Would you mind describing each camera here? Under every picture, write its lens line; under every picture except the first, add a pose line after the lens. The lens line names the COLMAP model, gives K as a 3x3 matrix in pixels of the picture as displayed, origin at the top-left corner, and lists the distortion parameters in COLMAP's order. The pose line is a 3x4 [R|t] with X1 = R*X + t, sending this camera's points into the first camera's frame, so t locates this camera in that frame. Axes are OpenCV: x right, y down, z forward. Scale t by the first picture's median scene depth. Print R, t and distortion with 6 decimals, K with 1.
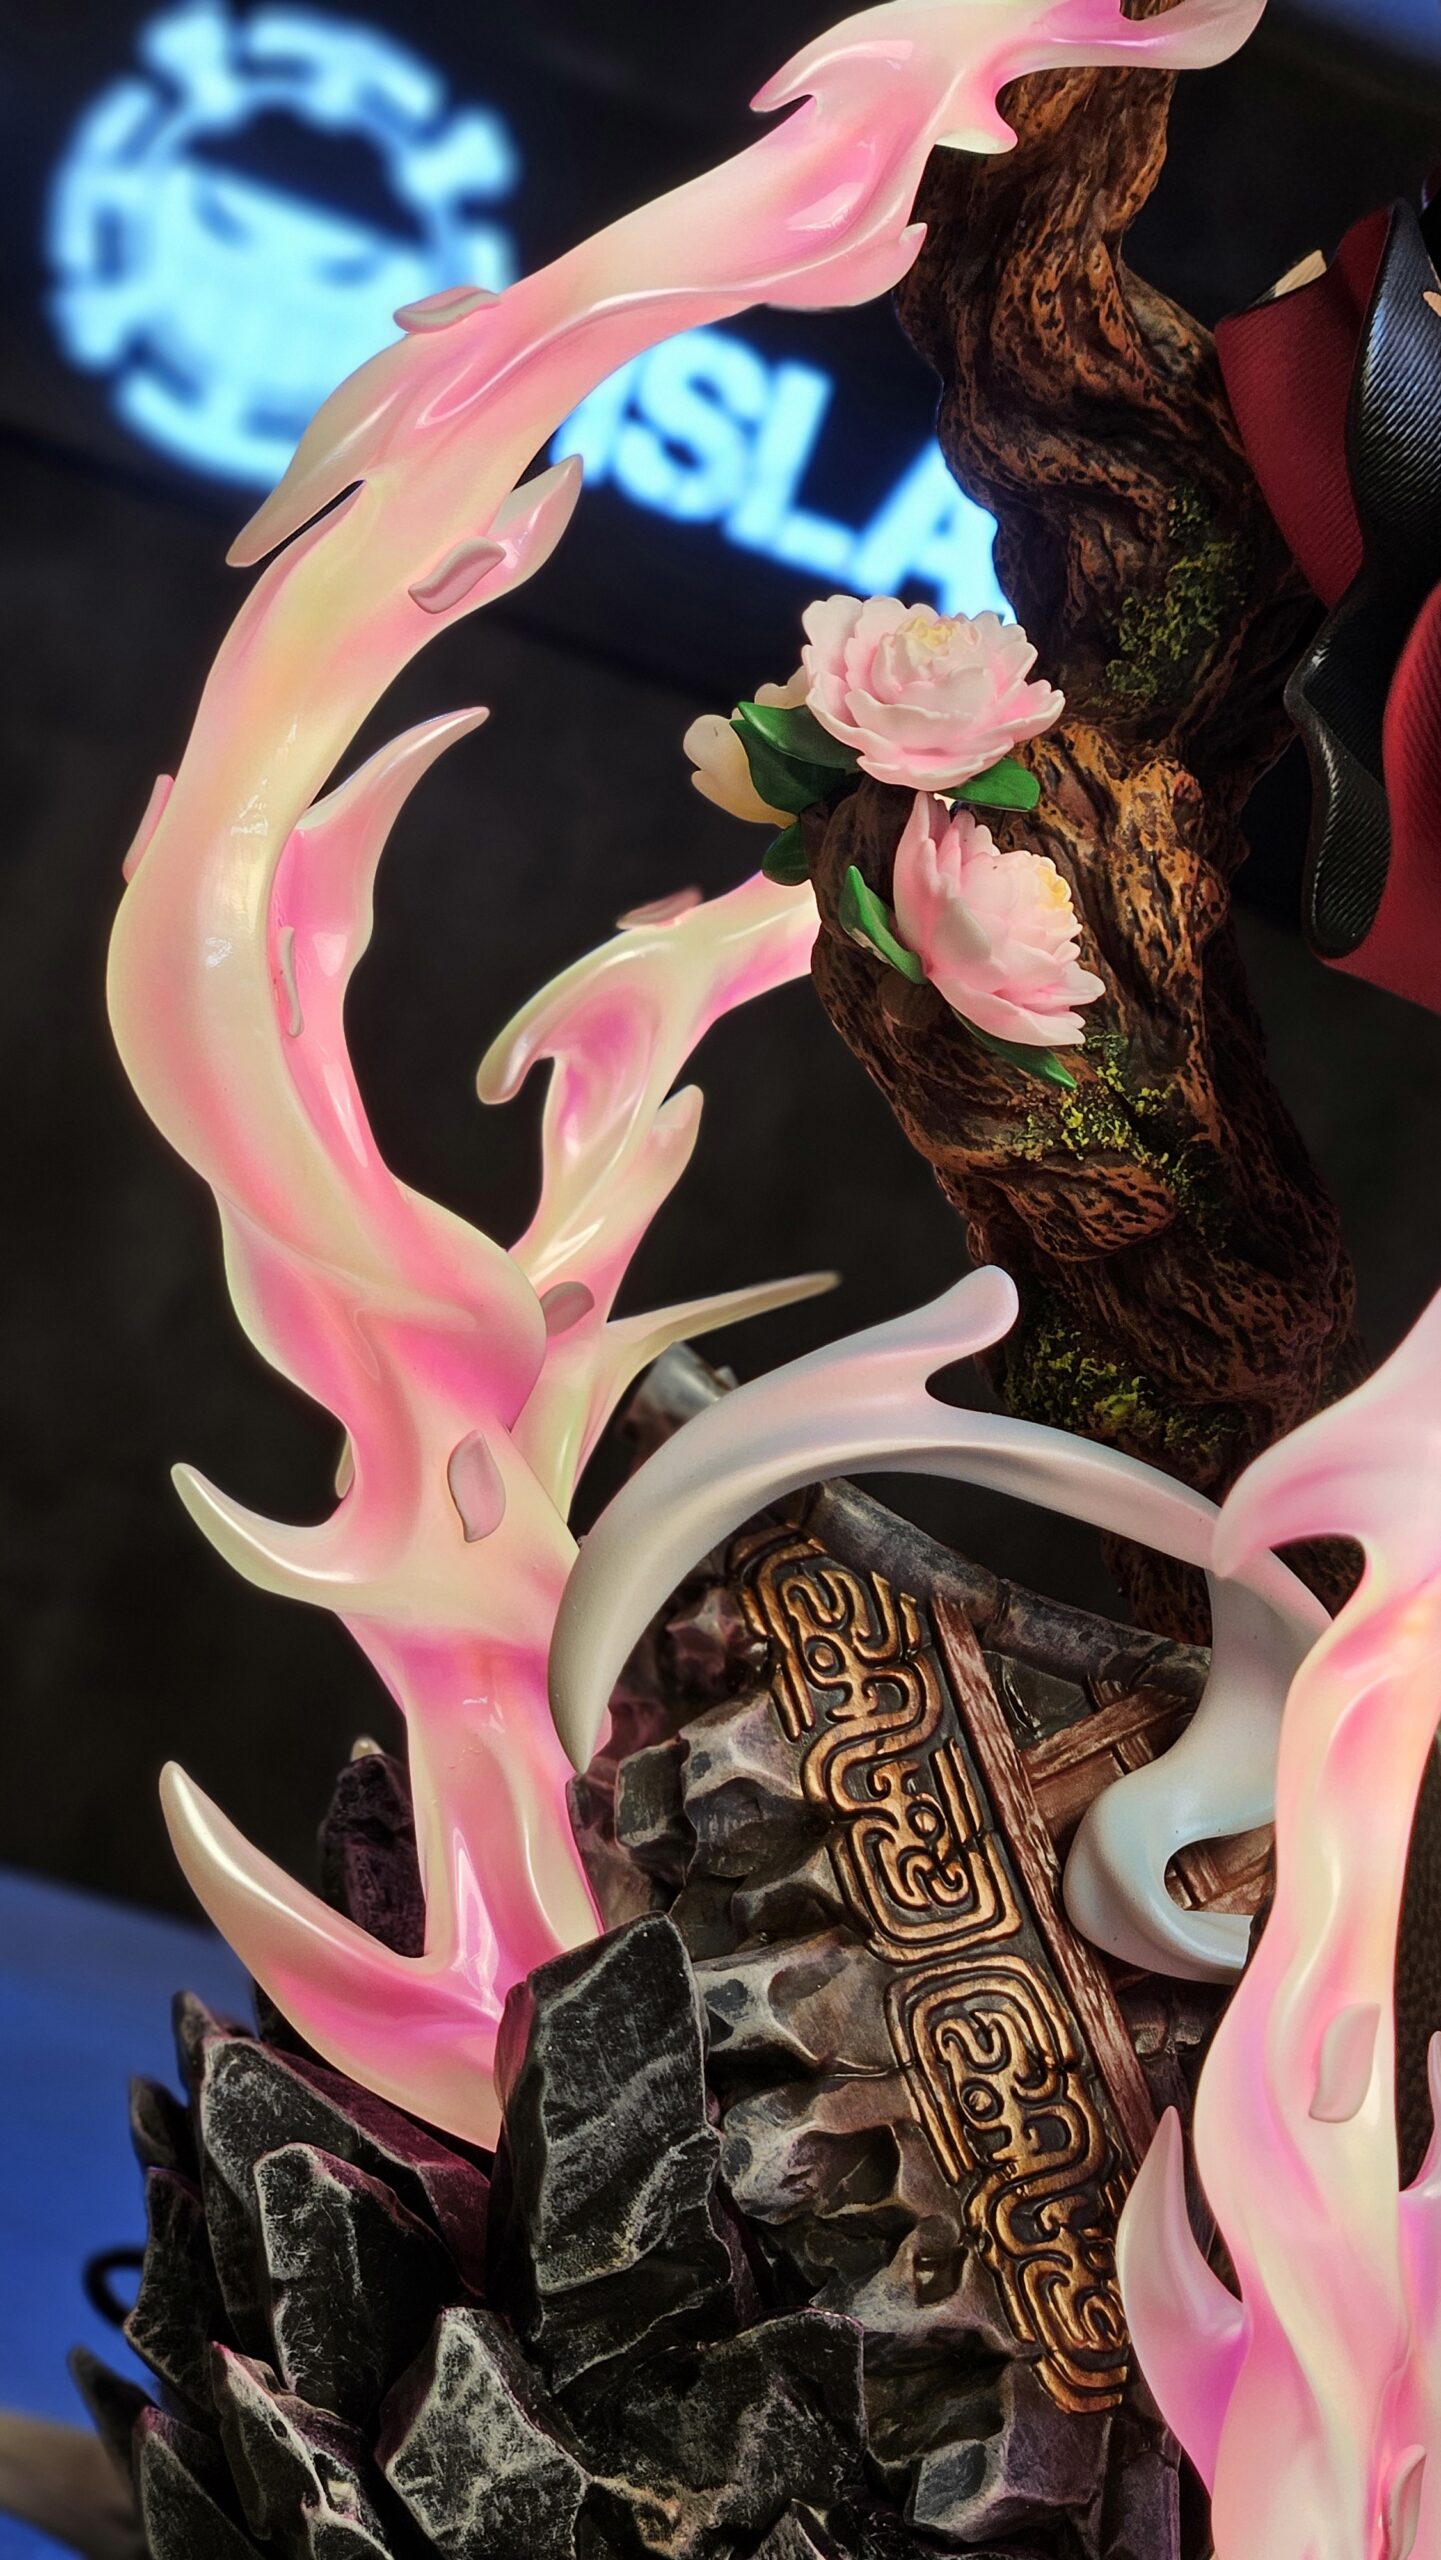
lens RADIAL K [[4999.3, 0, 725.1], [0, 4999.3, 1409.6], [0, 0, 1]] dist [-0.471223, 4.360439]
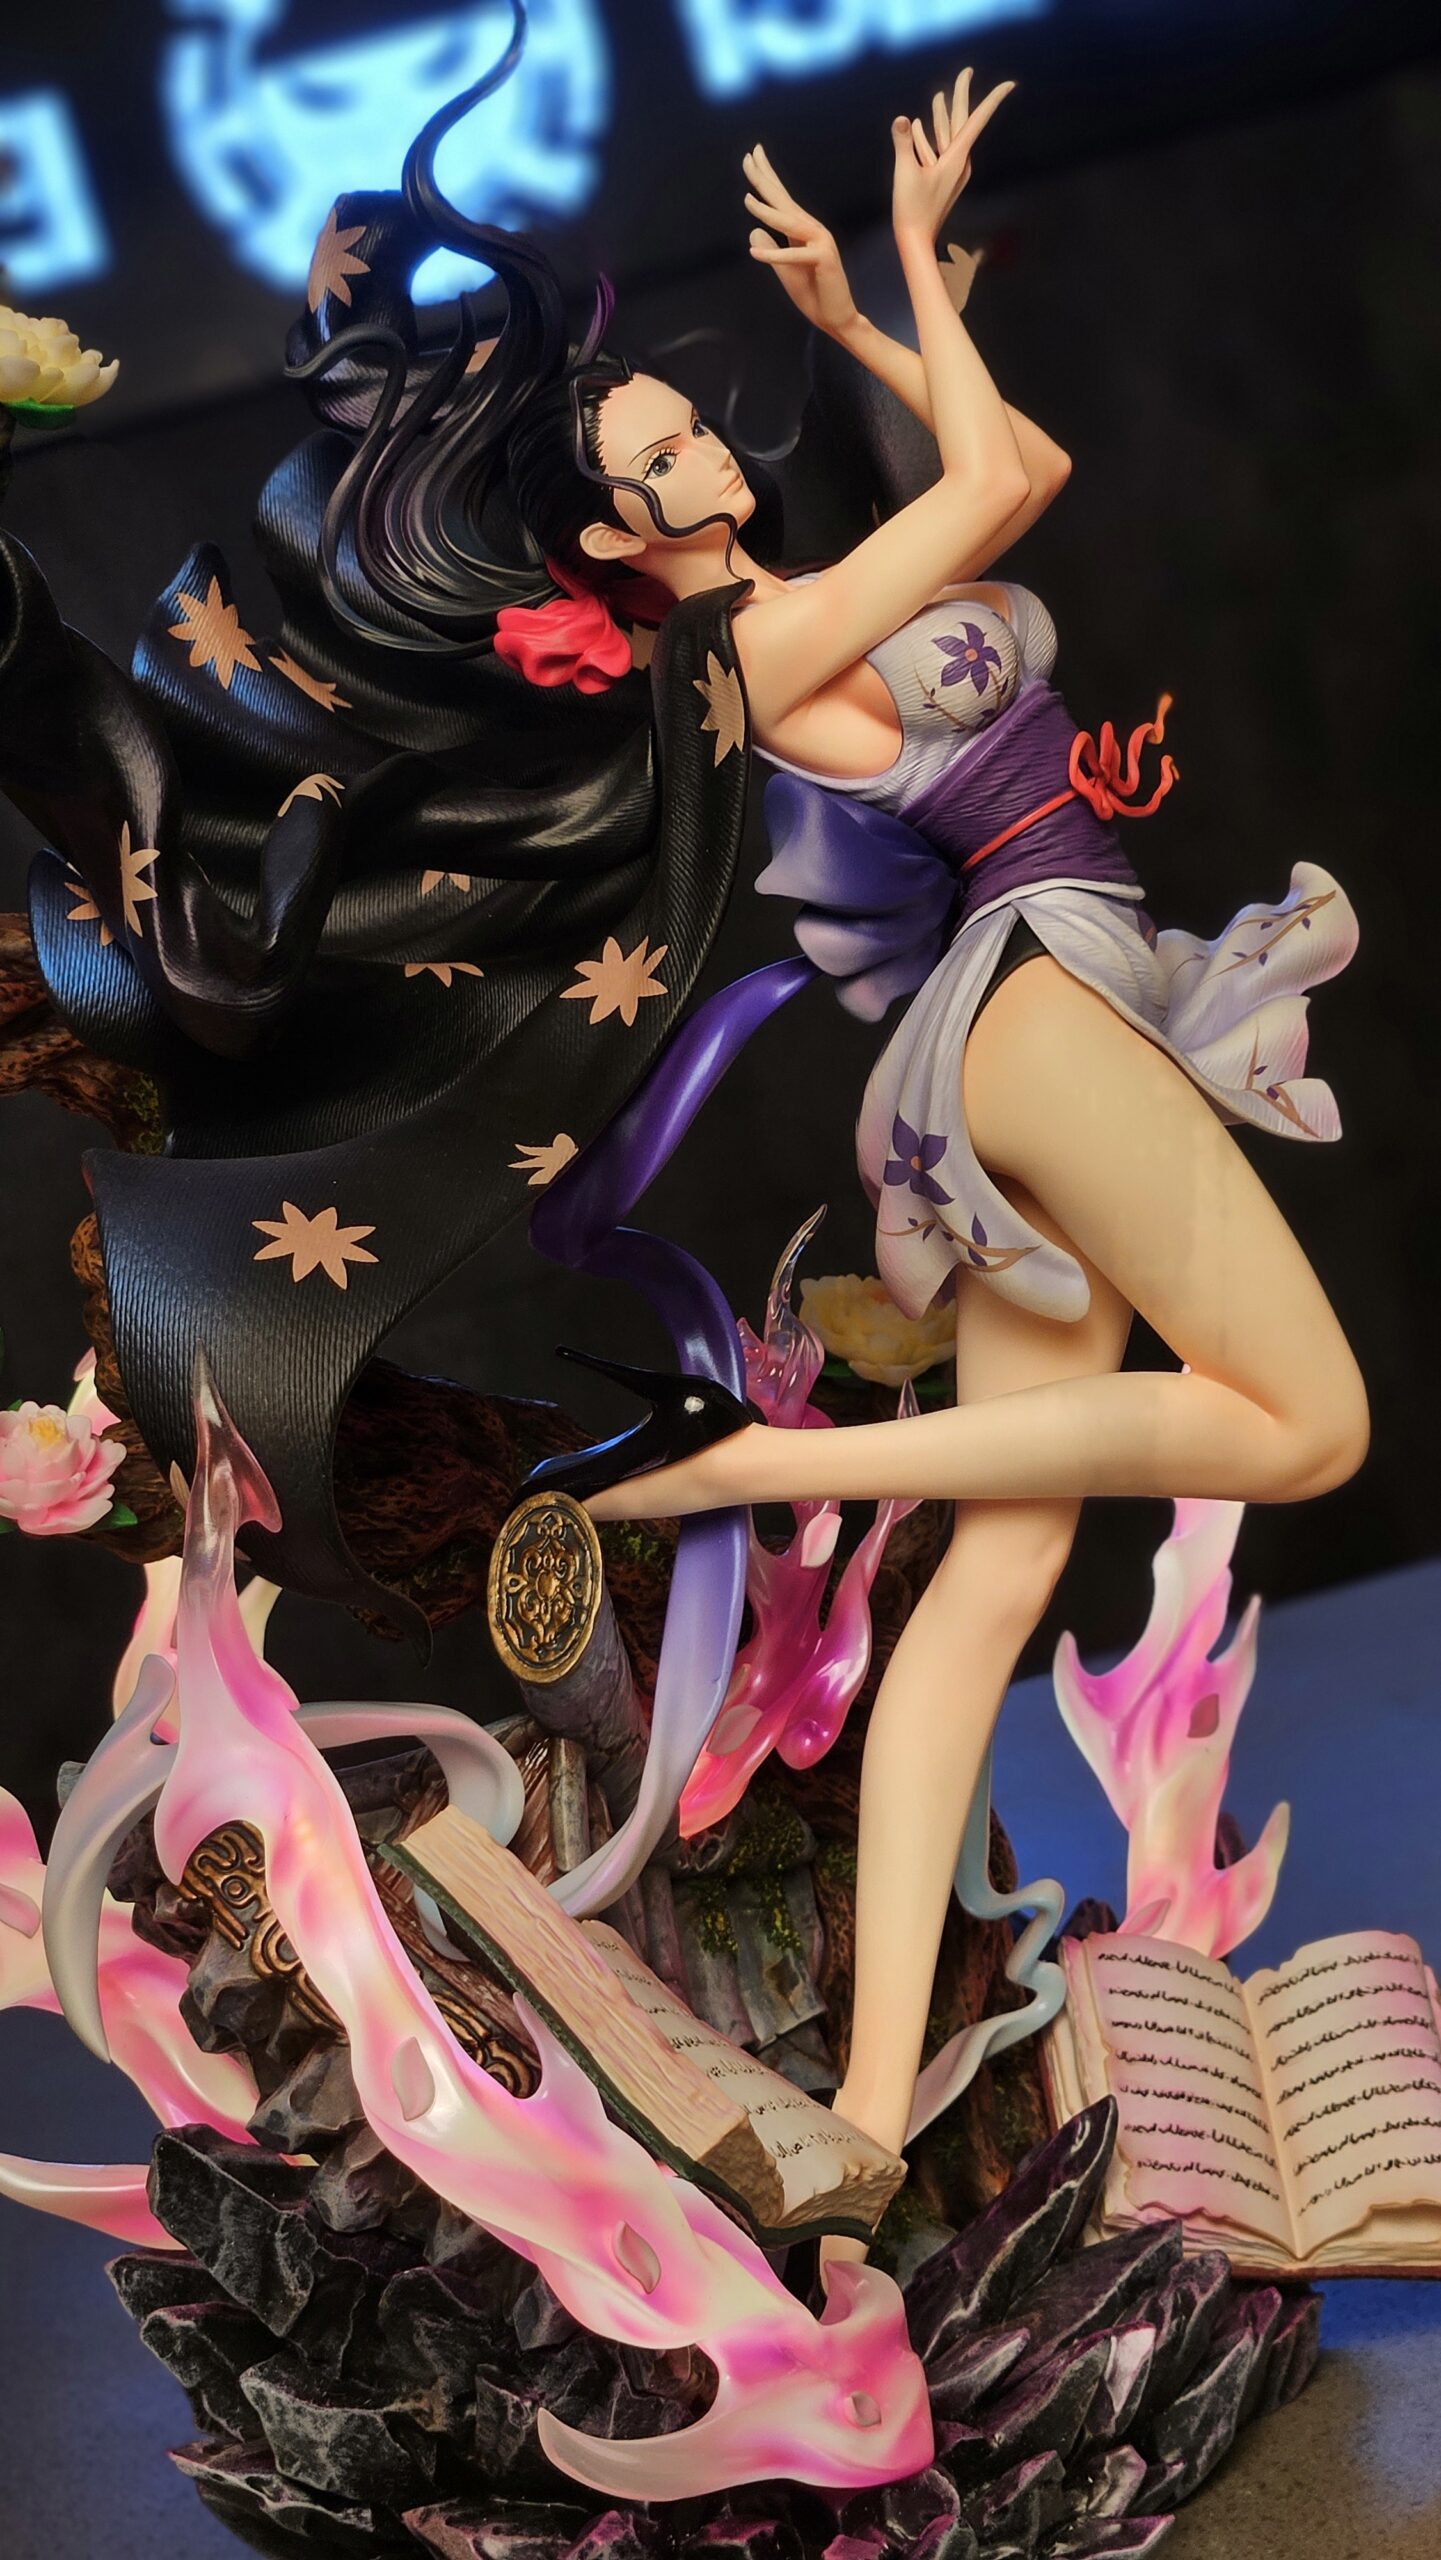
lens RADIAL K [[4999.3, 0, 725.1], [0, 4999.3, 1409.6], [0, 0, 1]] dist [-0.471223, 4.360439]
pose [[0.806577, -0.542233, -0.235408, 0.624834], [0.565628, 0.823649, 0.040834, -0.055455], [0.171752, -0.166089, 0.971038, -0.494943]]
